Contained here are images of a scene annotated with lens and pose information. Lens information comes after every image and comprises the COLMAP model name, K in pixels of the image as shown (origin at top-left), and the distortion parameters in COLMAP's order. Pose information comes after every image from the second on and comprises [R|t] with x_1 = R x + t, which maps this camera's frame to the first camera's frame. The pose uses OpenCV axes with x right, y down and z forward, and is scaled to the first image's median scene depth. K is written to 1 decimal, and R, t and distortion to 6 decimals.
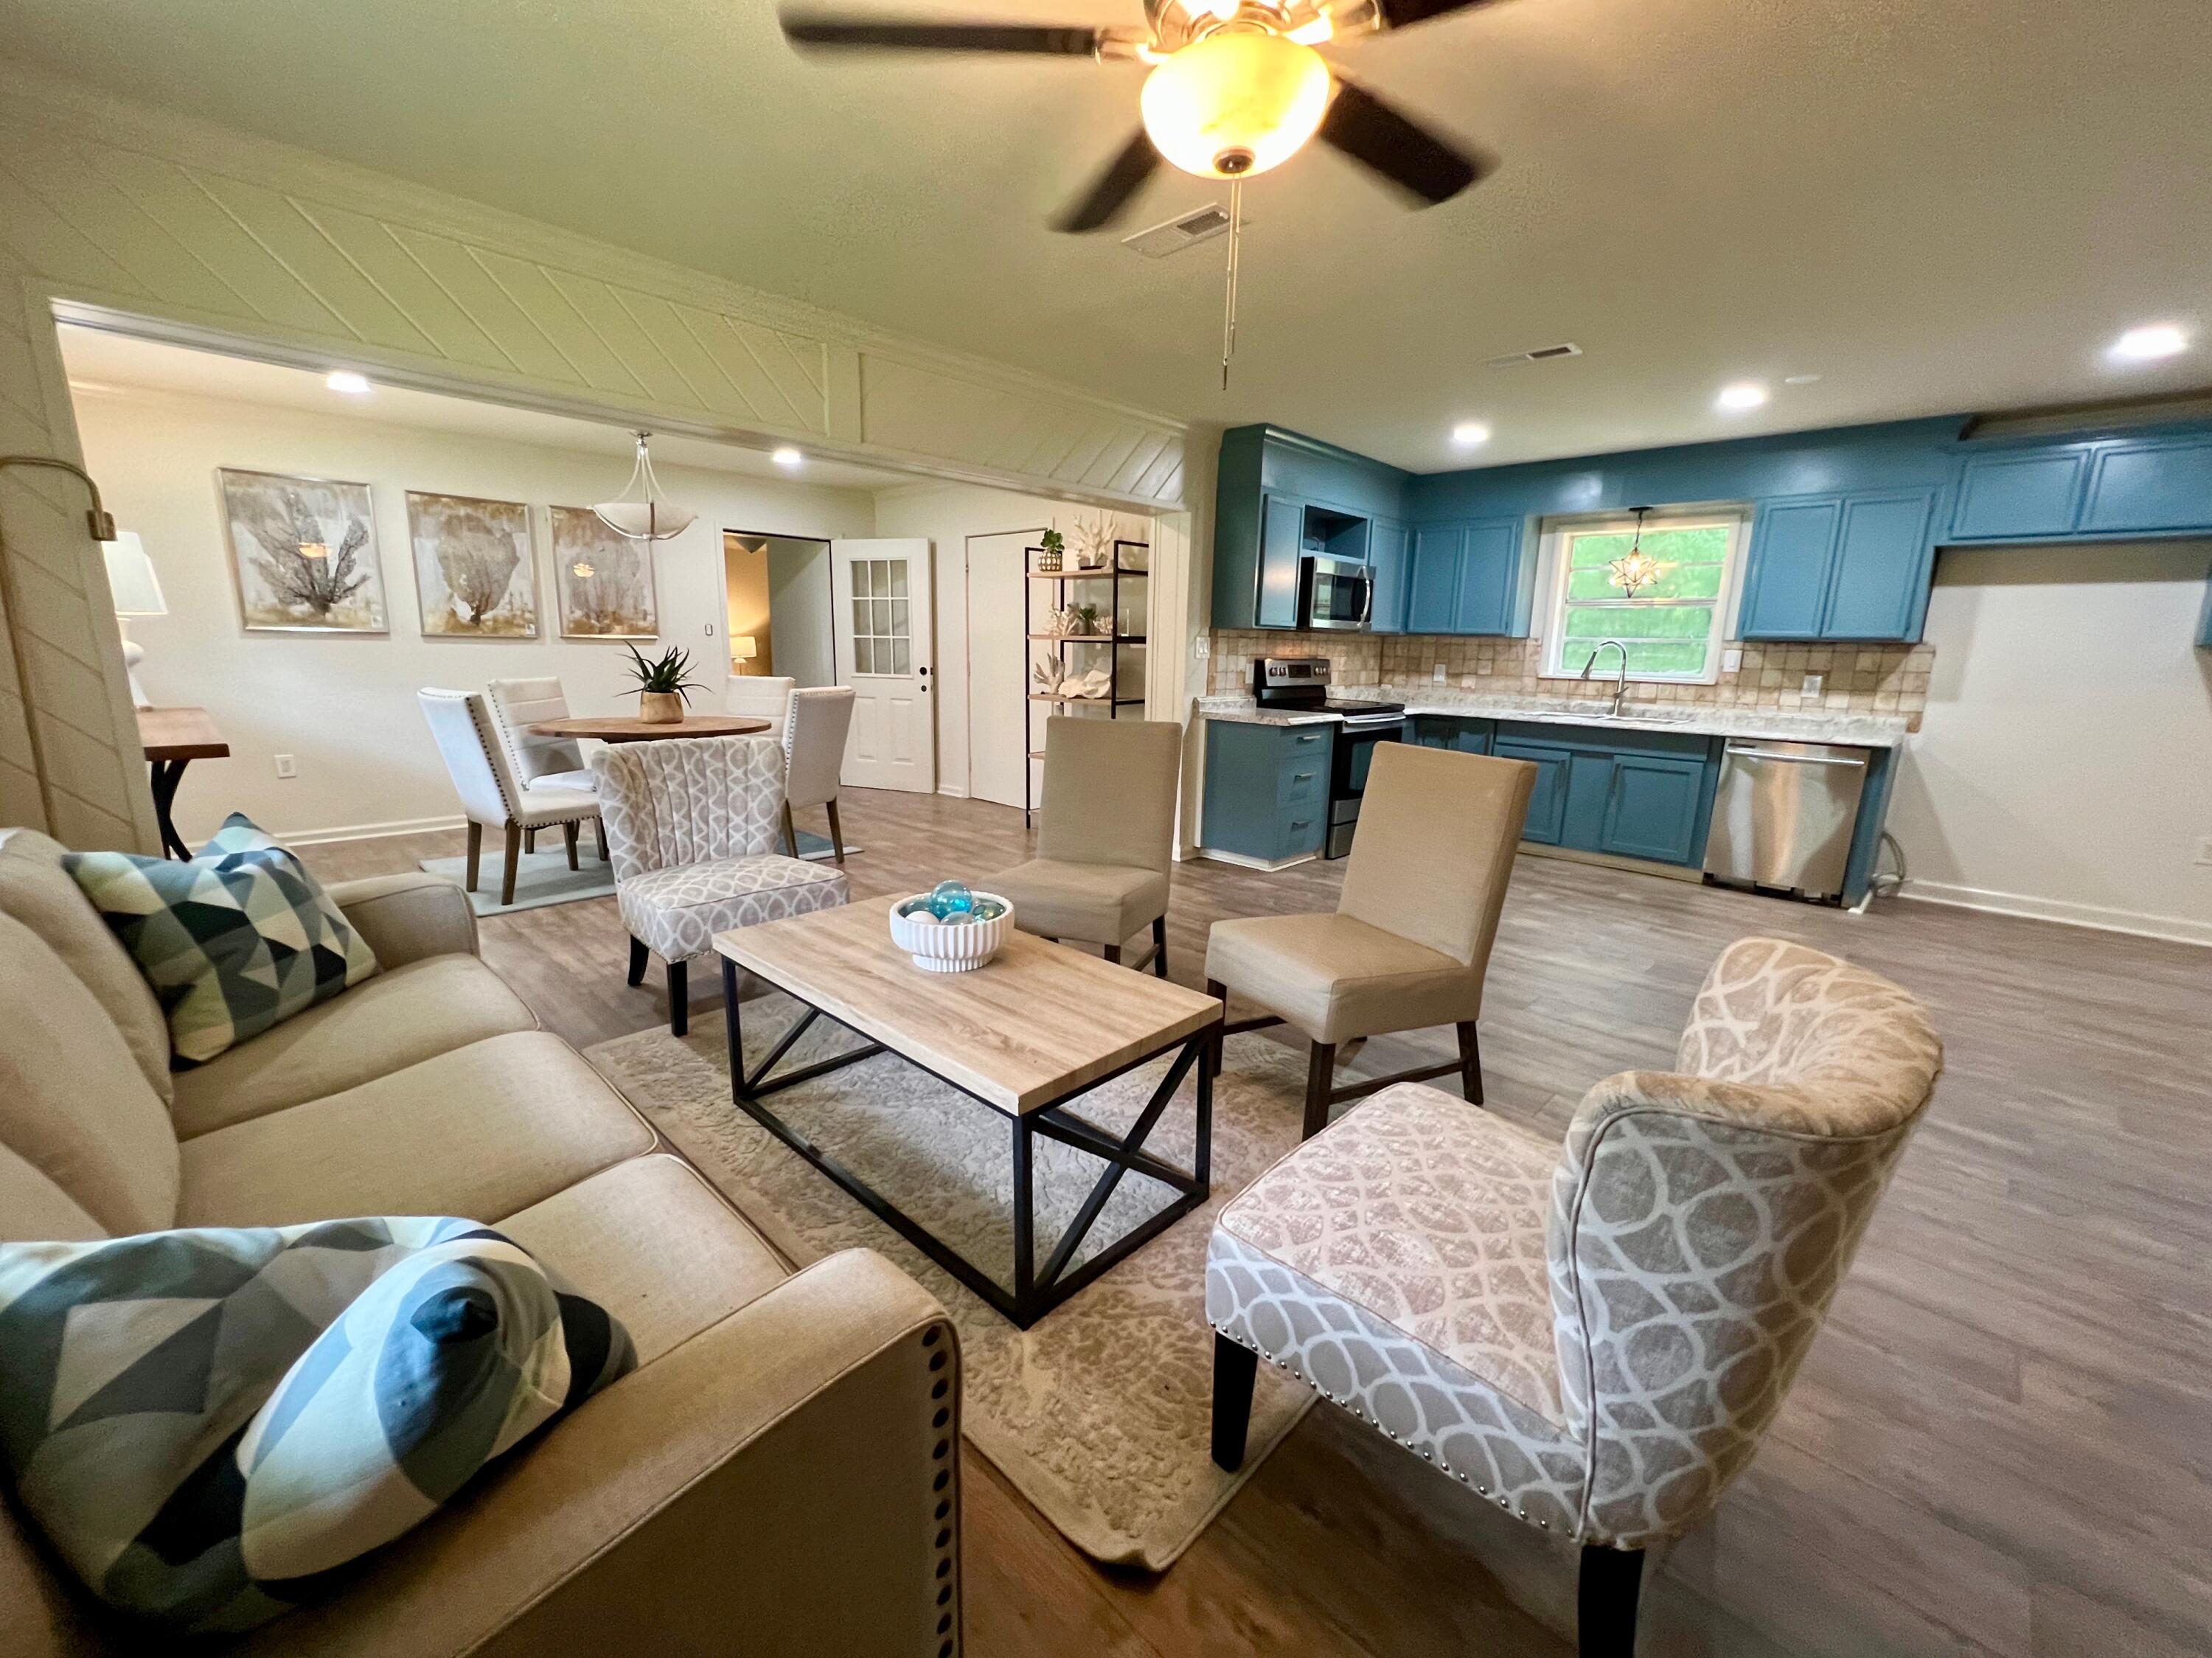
lens RADIAL K [[900.2, 0, 1106.0], [0, 900.2, 829.0], [0, 0, 1]] dist [-0.000441, -0.000056]
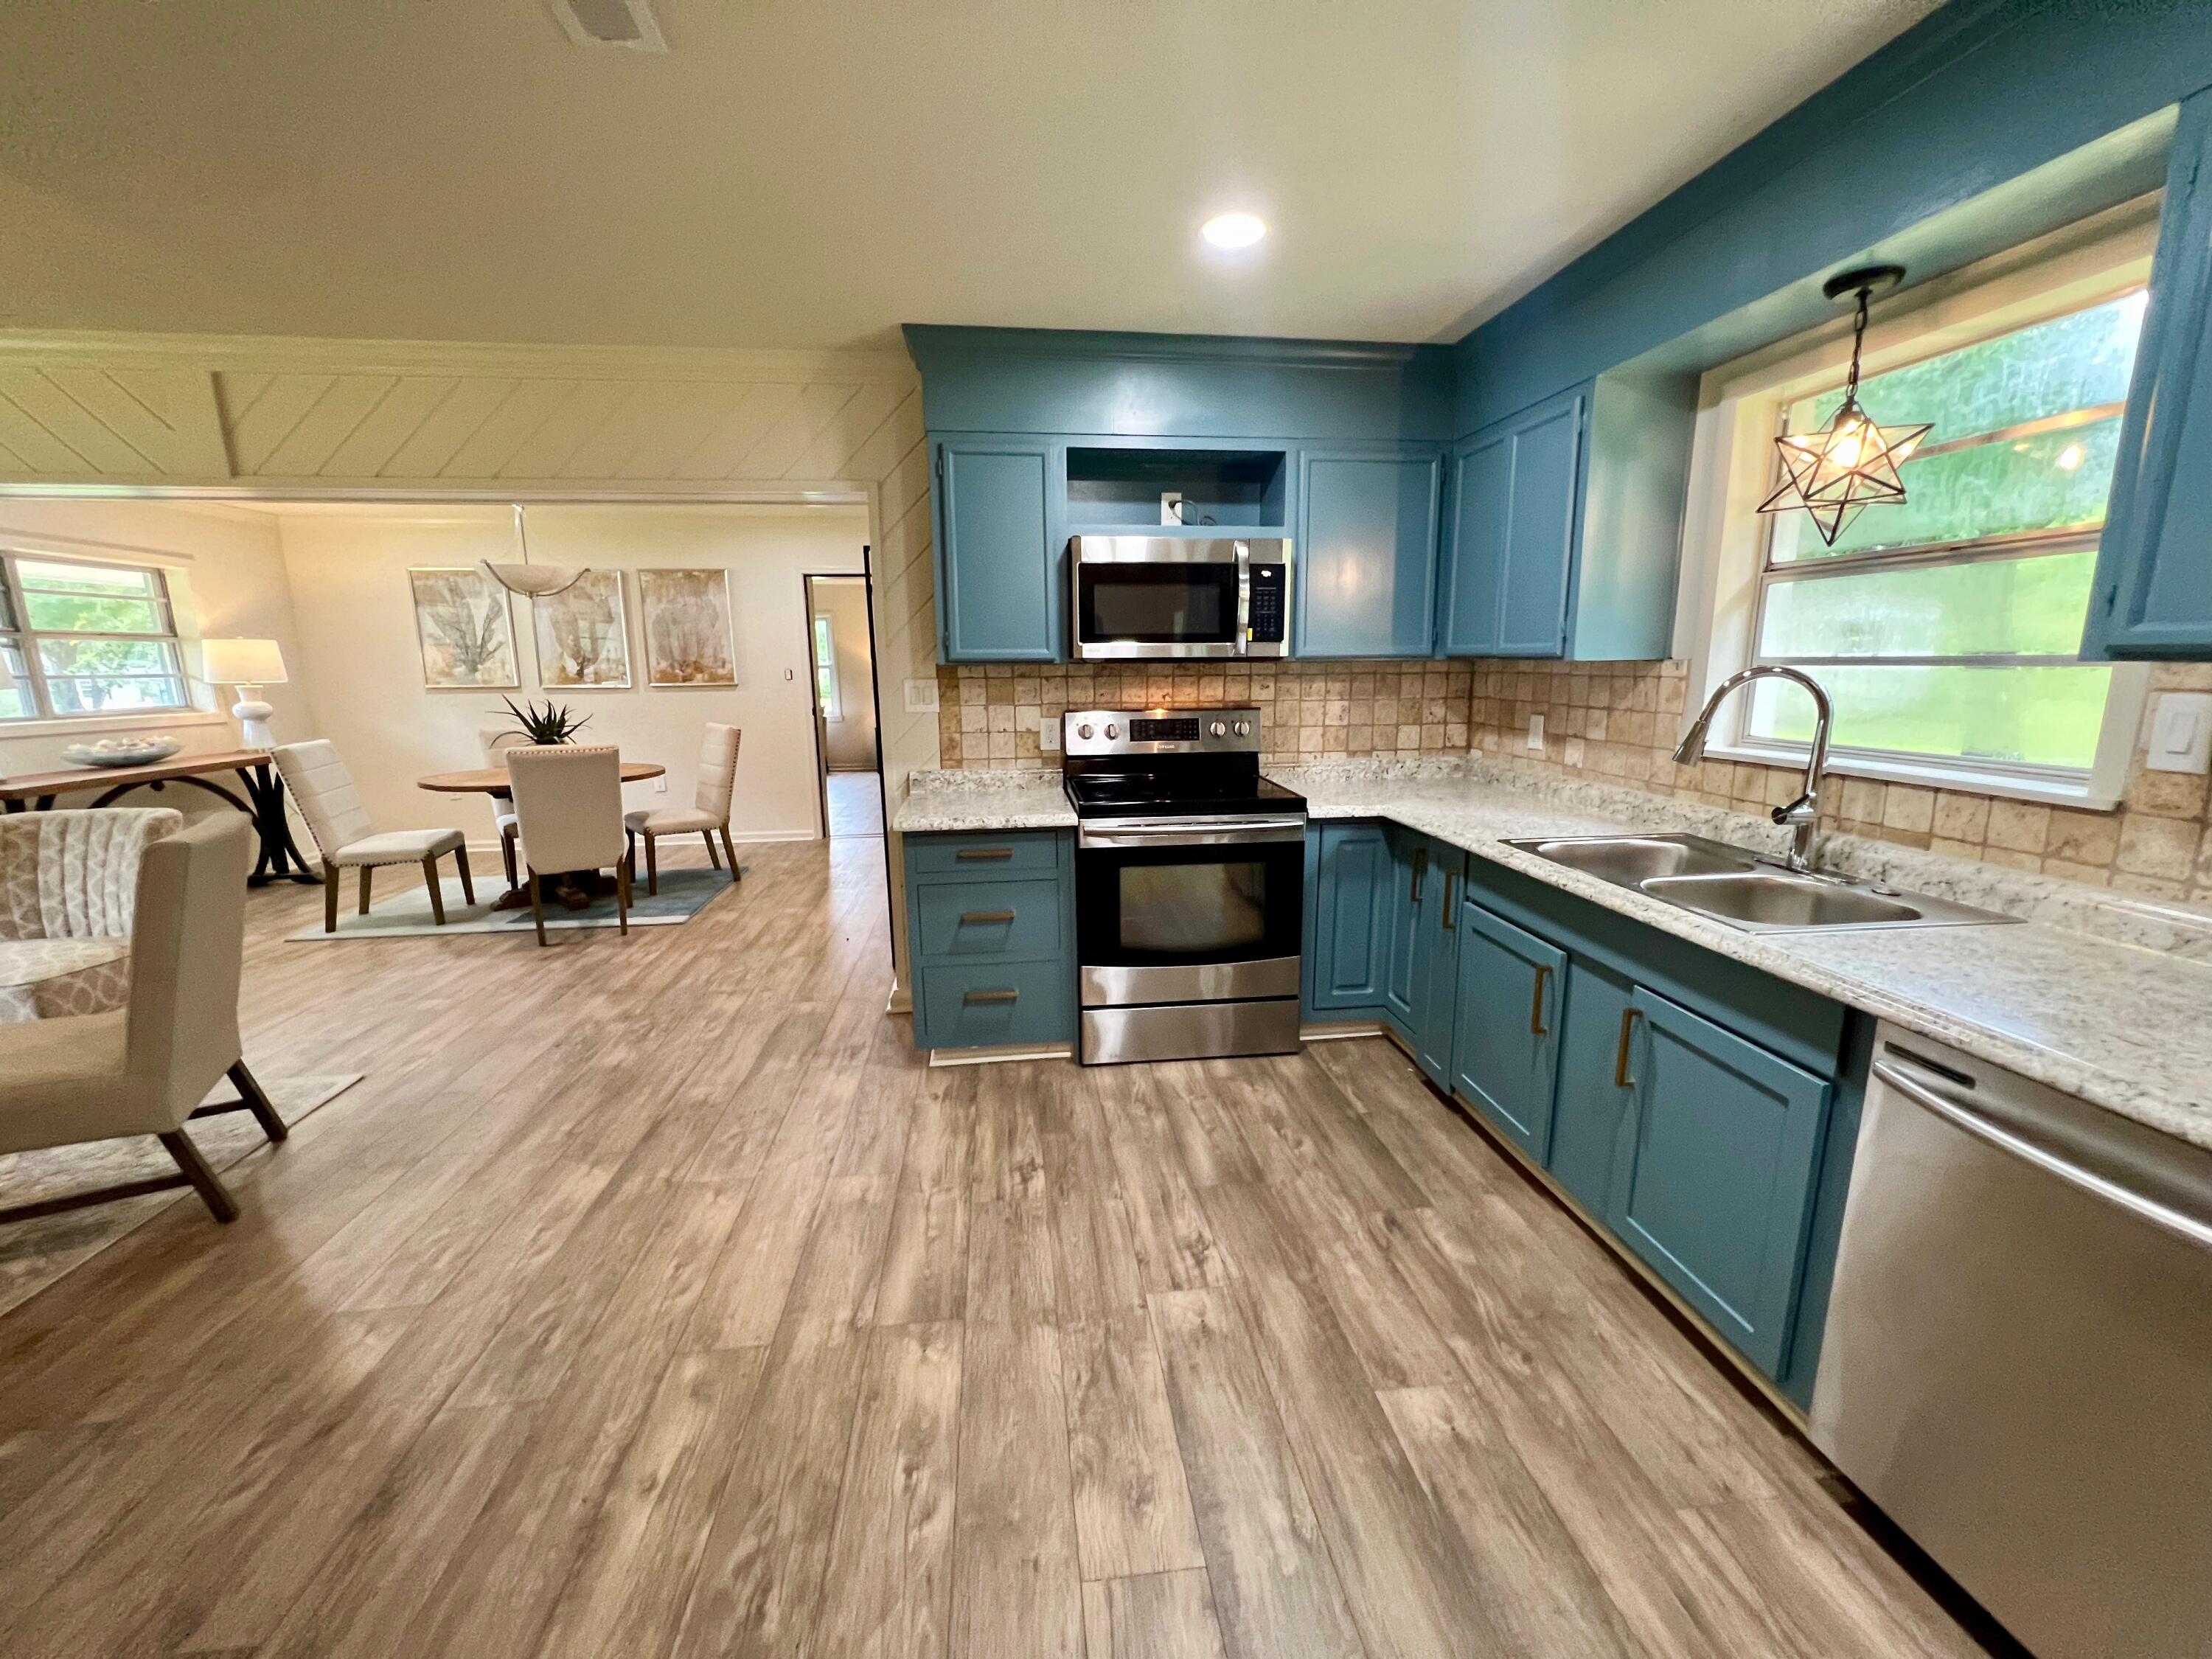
lens RADIAL K [[886.4, 0, 1106.0], [0, 886.4, 829.5], [0, 0, 1]] dist [0.000163, 0.000414]
pose [[0.774466, 0.088972, -0.626328, 0.581193], [-0.101727, 0.994691, 0.015512, -0.120731], [0.624383, 0.051701, 0.779405, 0.550052]]
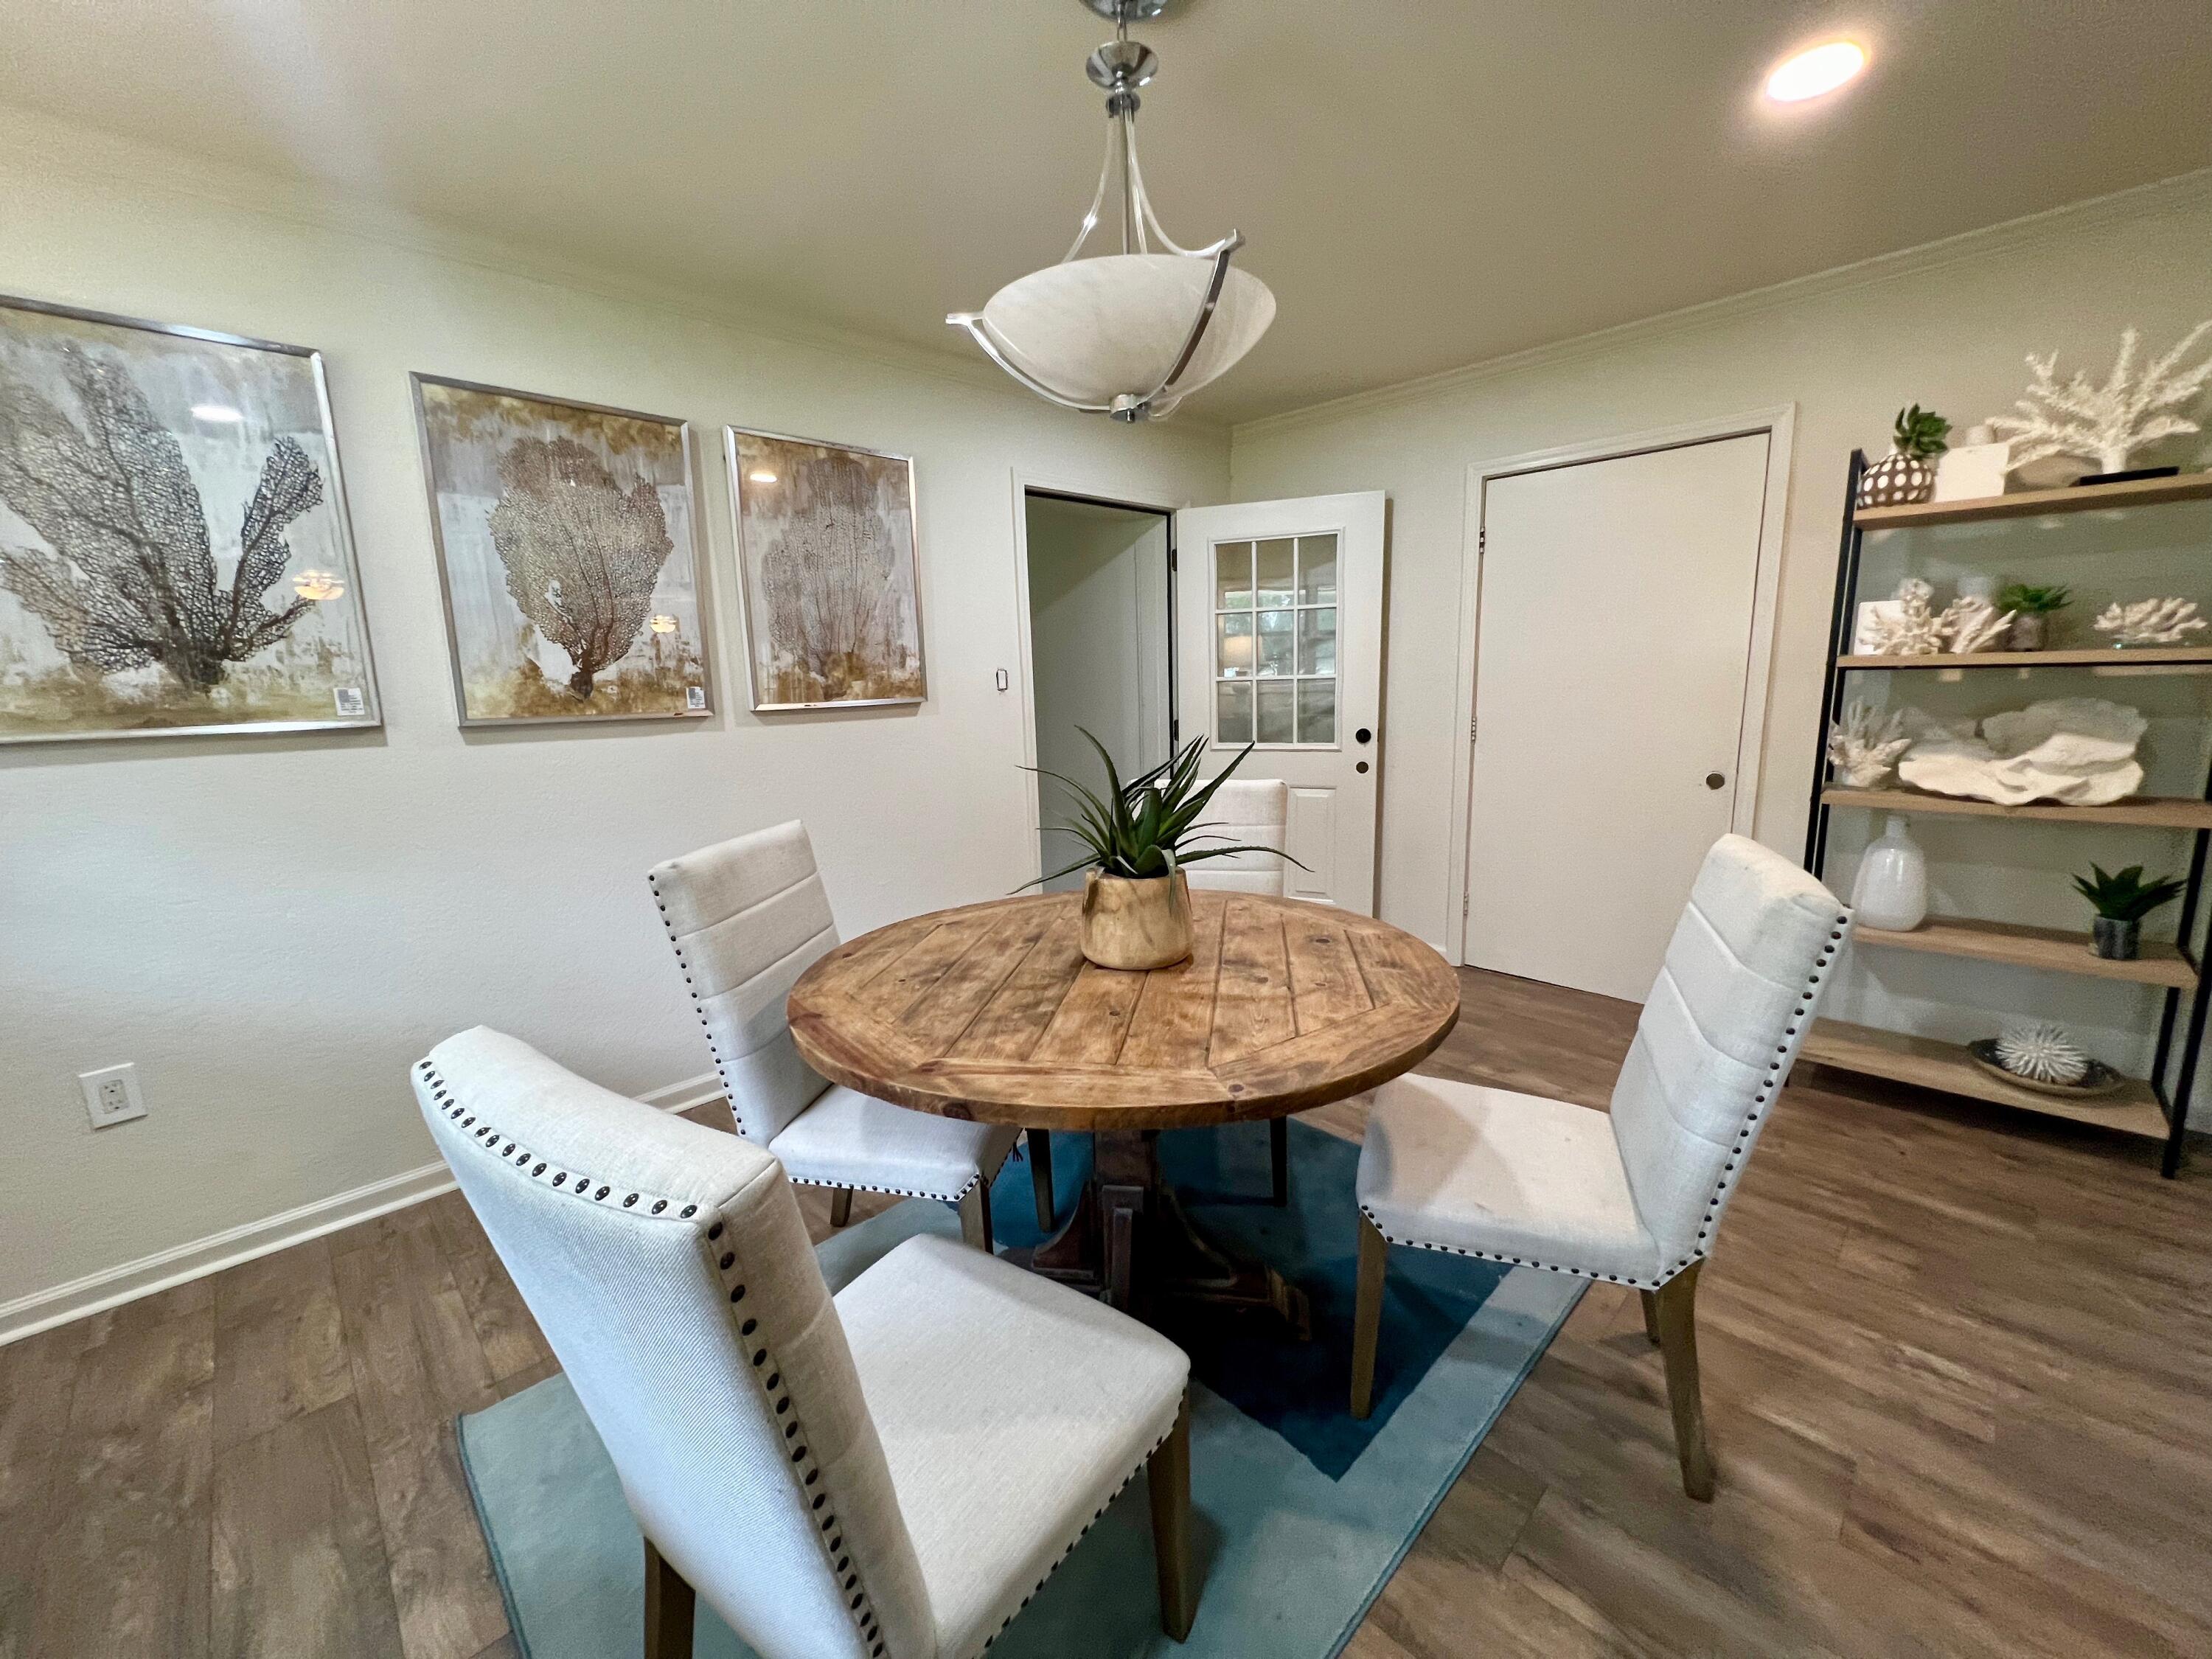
lens RADIAL K [[886.4, 0, 1106.0], [0, 886.4, 829.5], [0, 0, 1]] dist [0.000163, 0.000414]
pose [[0.998500, -0.041388, -0.035858, -0.444581], [0.040399, 0.998795, -0.027867, -0.143111], [0.036968, 0.026377, 0.998968, 0.595594]]
